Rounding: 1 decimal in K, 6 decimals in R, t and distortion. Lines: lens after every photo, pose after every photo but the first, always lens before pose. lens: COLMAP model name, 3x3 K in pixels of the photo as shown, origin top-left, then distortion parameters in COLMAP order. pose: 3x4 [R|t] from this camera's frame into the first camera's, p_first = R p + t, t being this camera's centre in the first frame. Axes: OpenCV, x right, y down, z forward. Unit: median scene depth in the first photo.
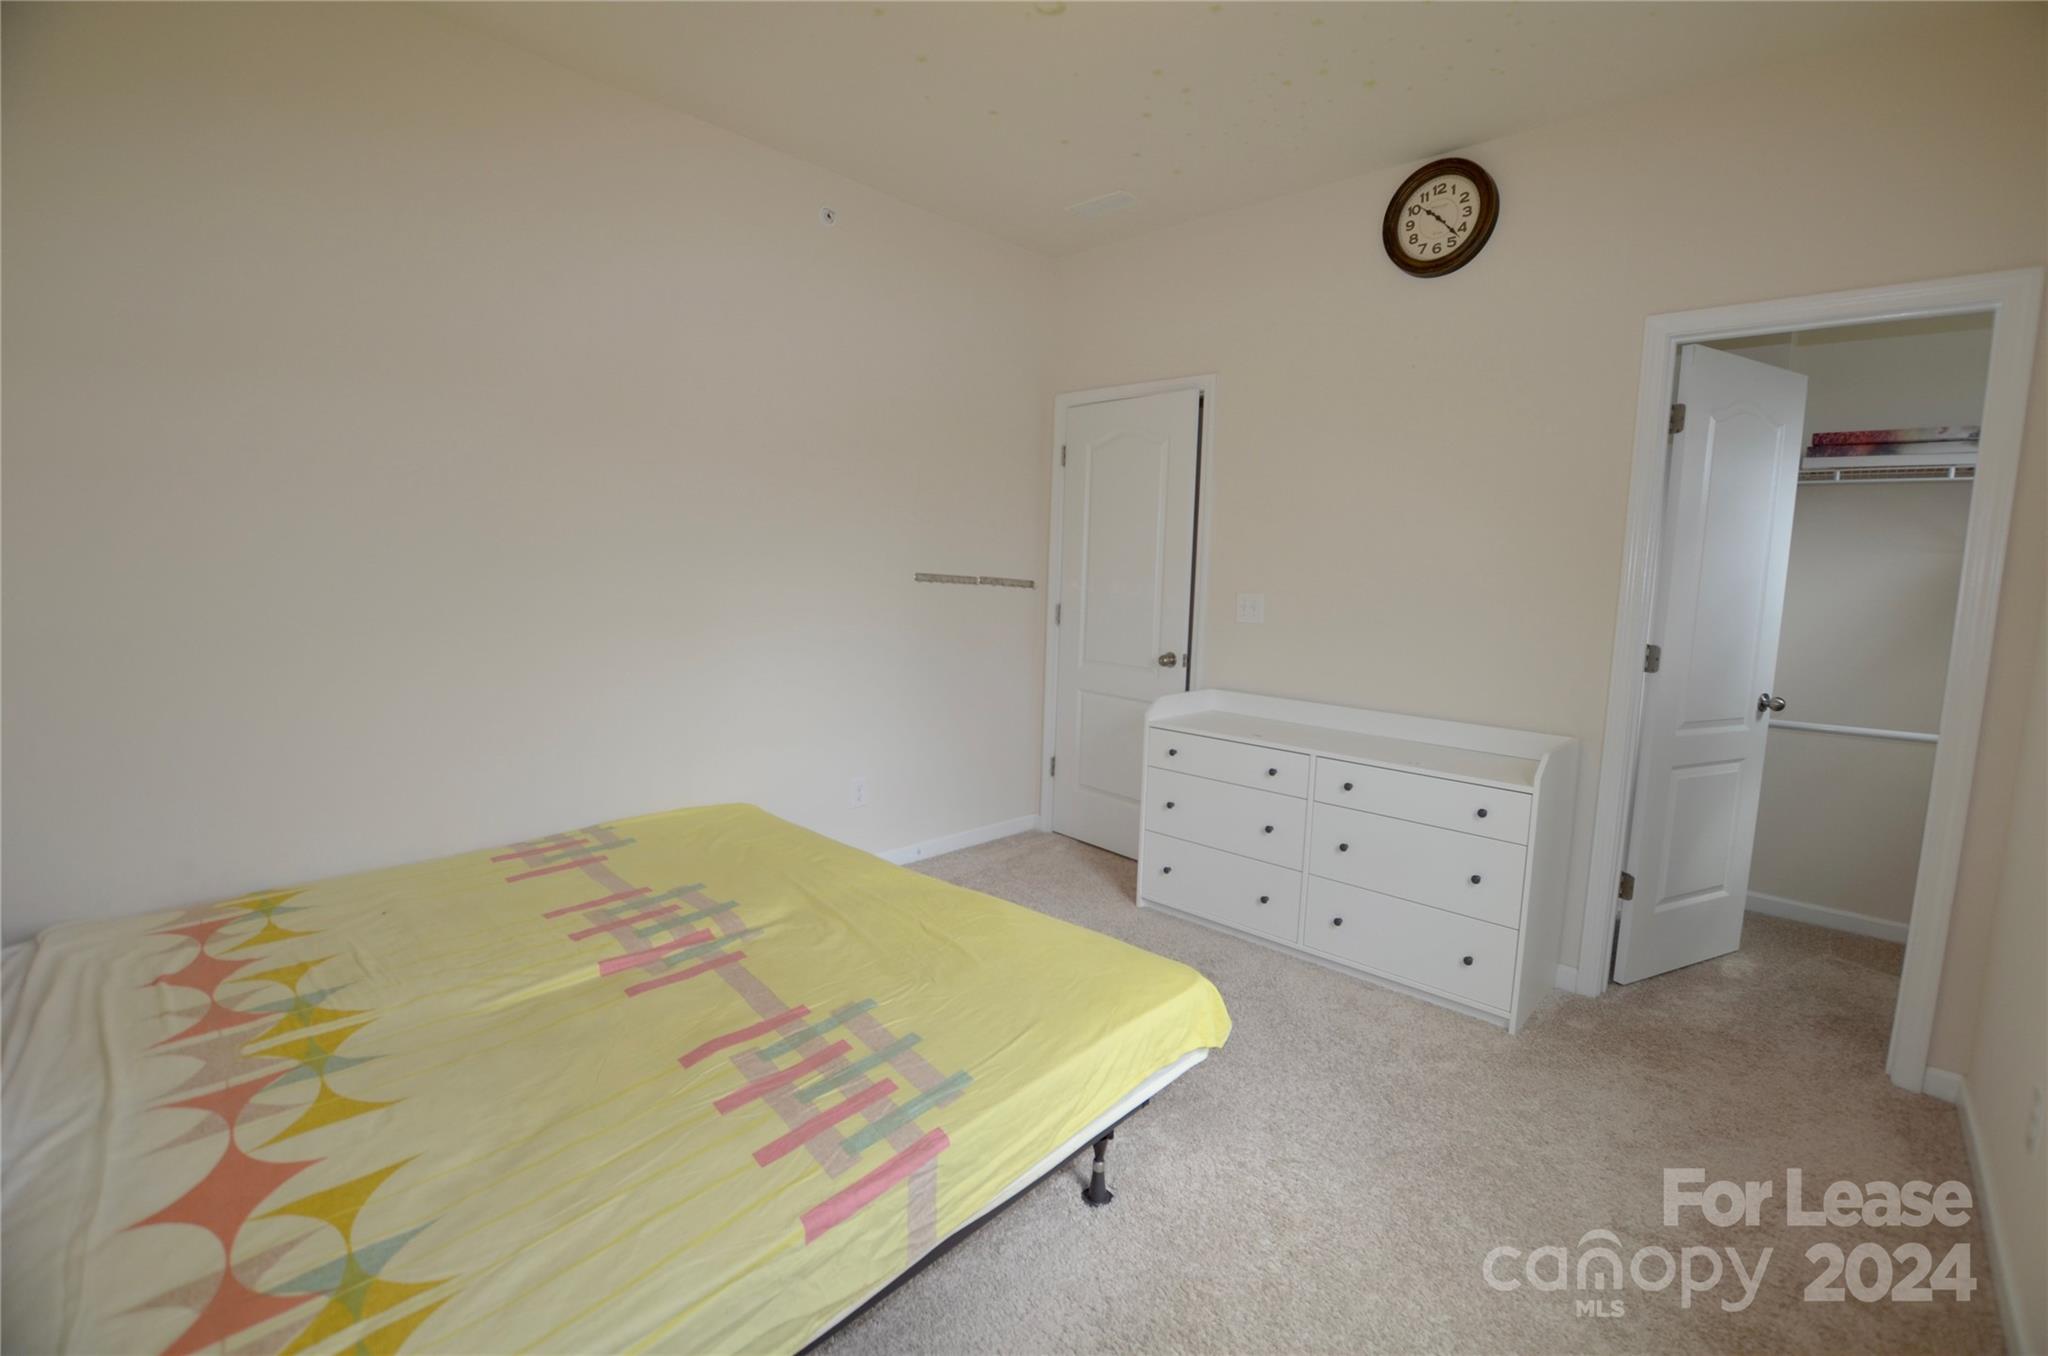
lens RADIAL K [[898.6, 0, 1052.5], [0, 898.6, 668.7], [0, 0, 1]] dist [-0.036152, 0.005024]
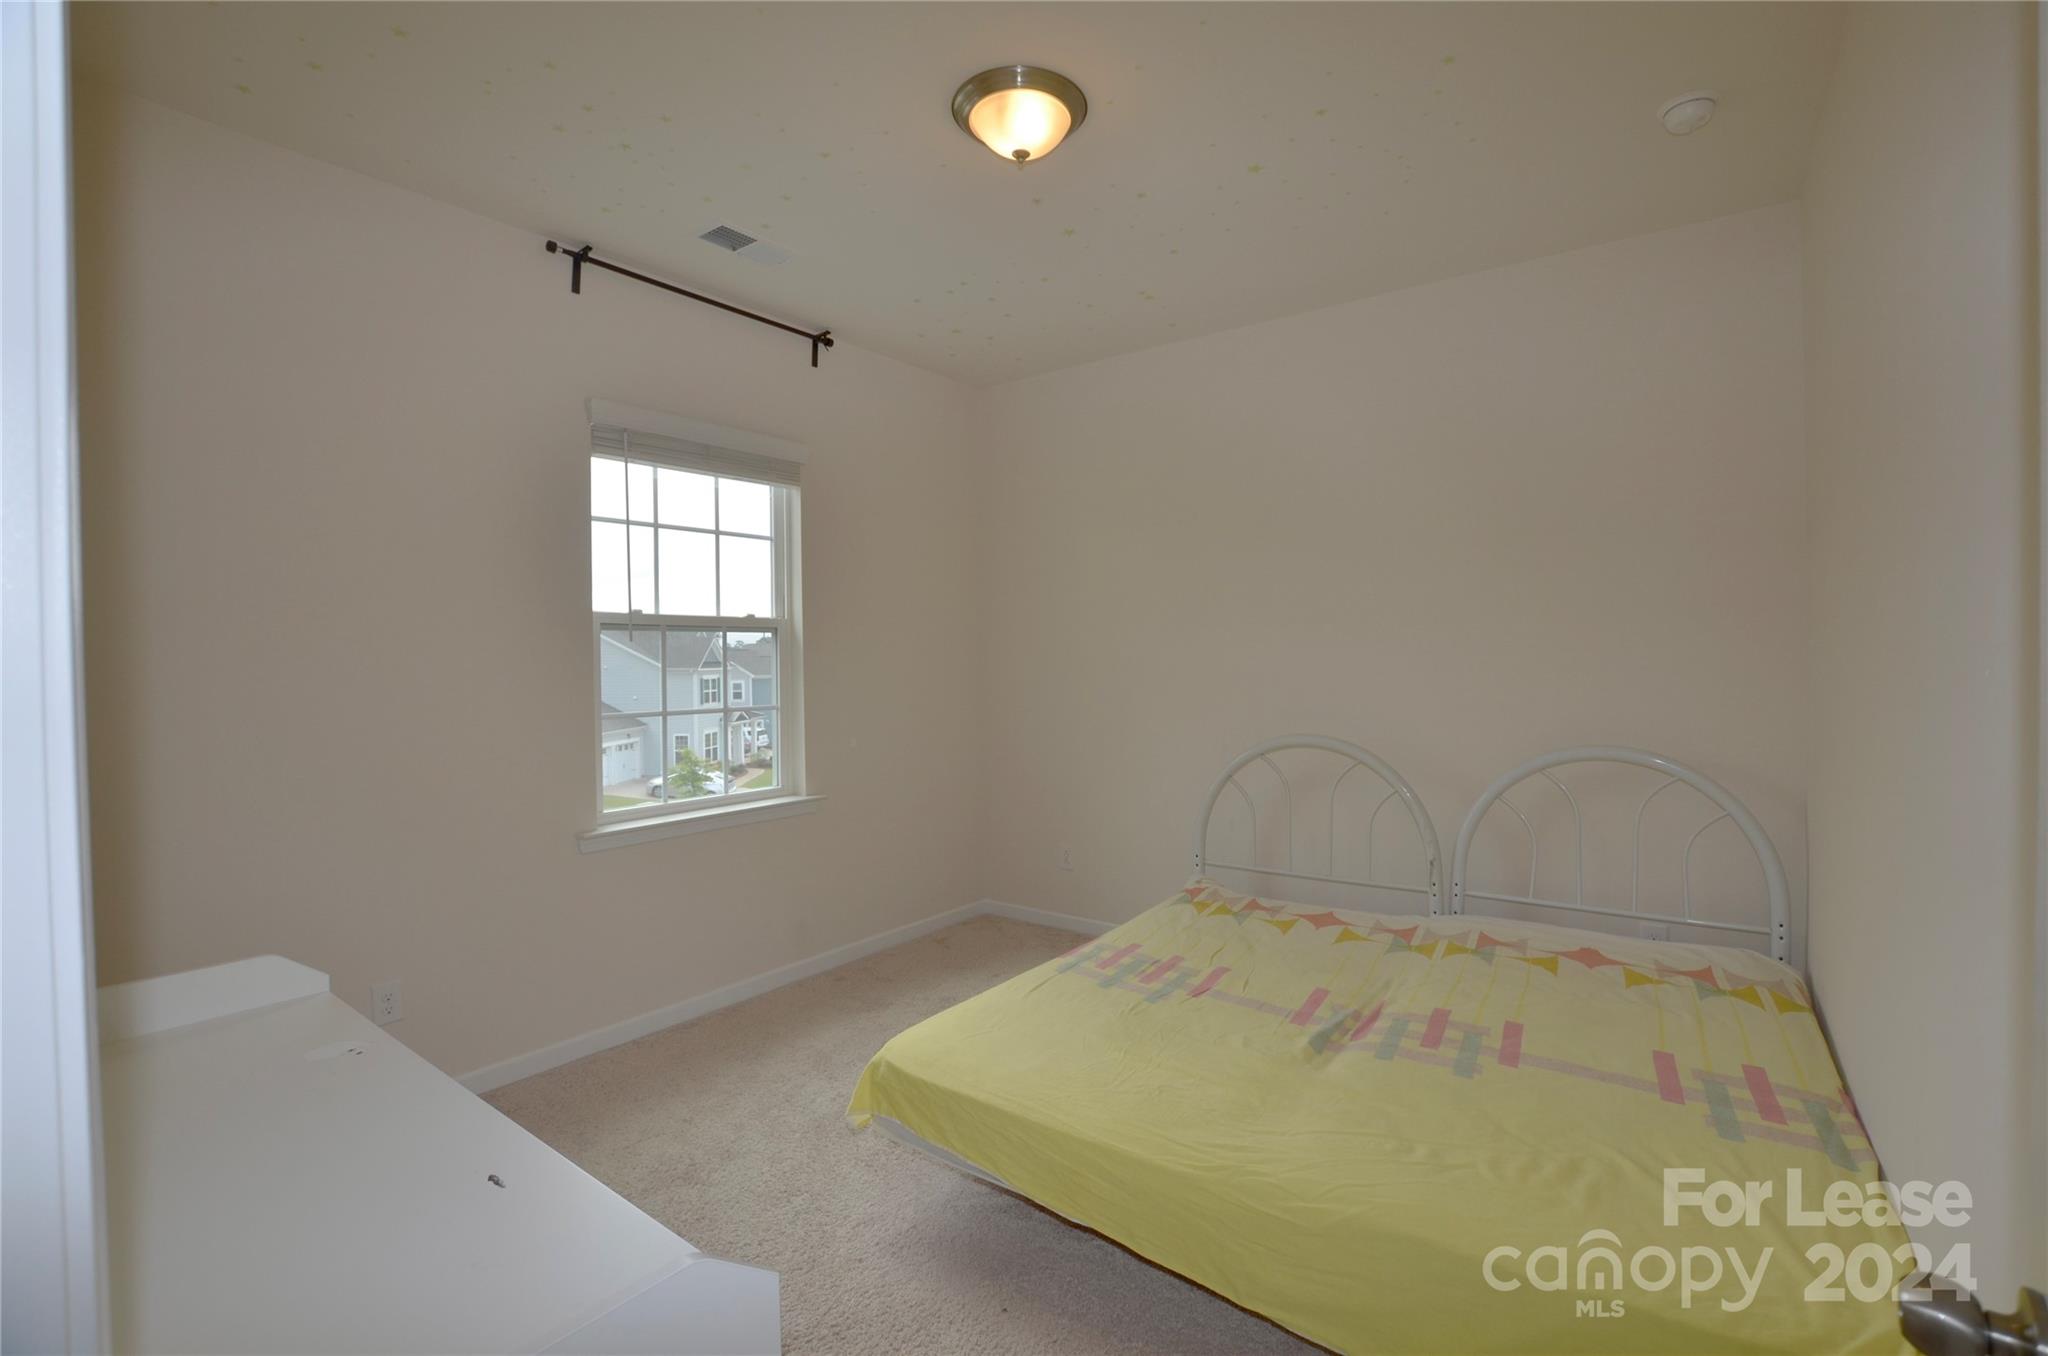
lens RADIAL K [[898.6, 0, 1052.5], [0, 898.6, 668.7], [0, 0, 1]] dist [-0.036152, 0.005024]
pose [[-0.992094, -0.023487, -0.123280, 0.113033], [-0.039328, 0.991036, 0.127676, -0.271908], [0.119177, 0.131515, -0.984124, 2.145809]]
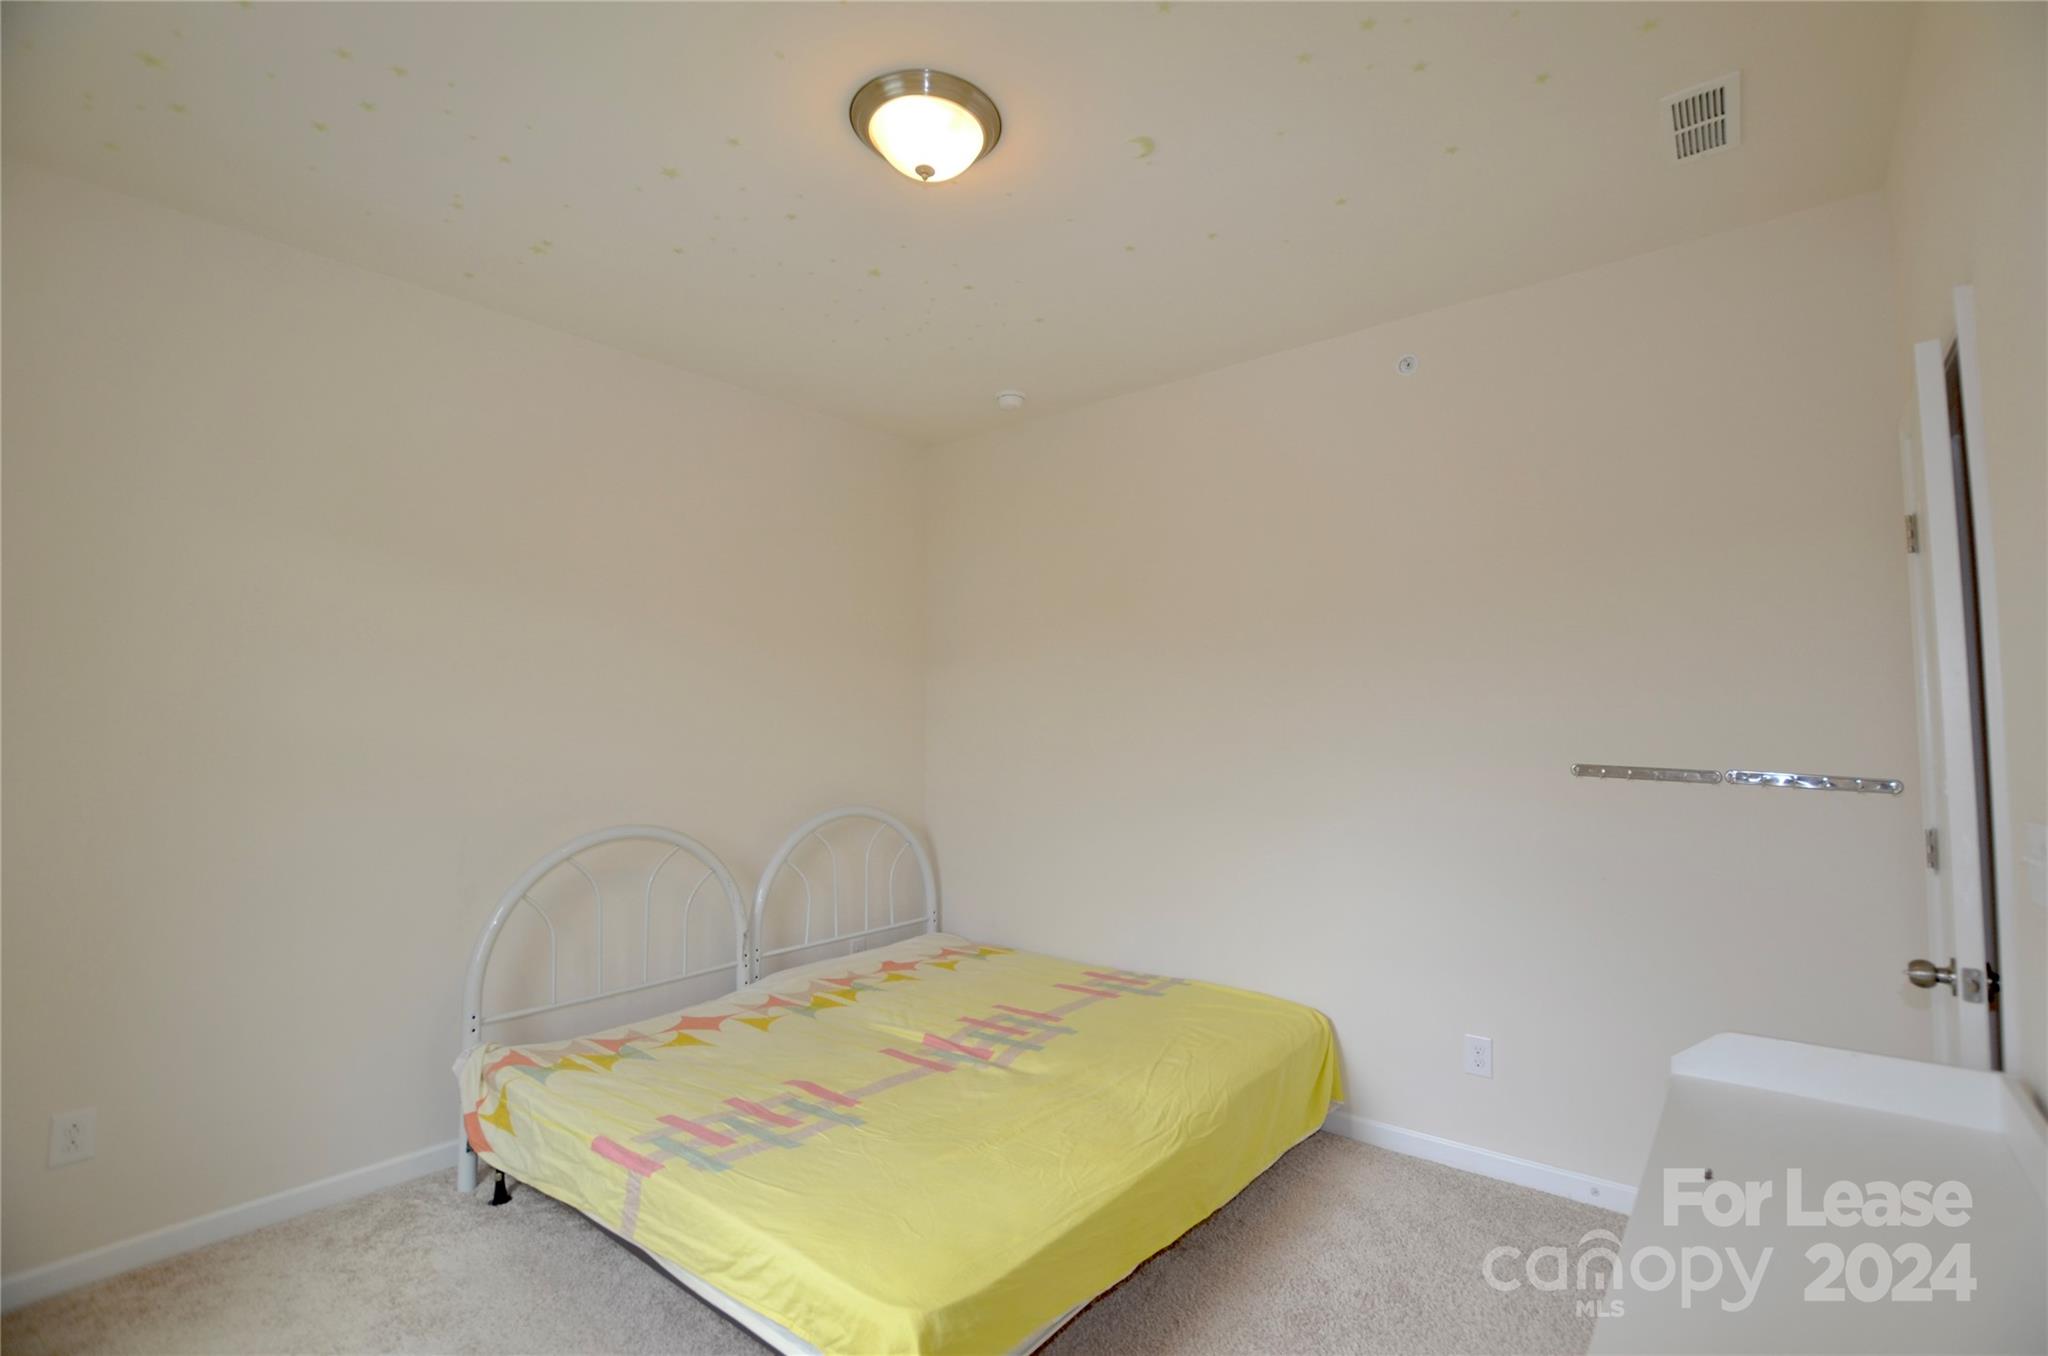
lens RADIAL K [[898.6, 0, 1052.5], [0, 898.6, 668.7], [0, 0, 1]] dist [-0.036152, 0.005024]
pose [[0.060629, -0.099891, -0.993150, 1.000144], [-0.111124, 0.988119, -0.106169, -0.119623], [0.991955, 0.116800, 0.048808, 1.083919]]
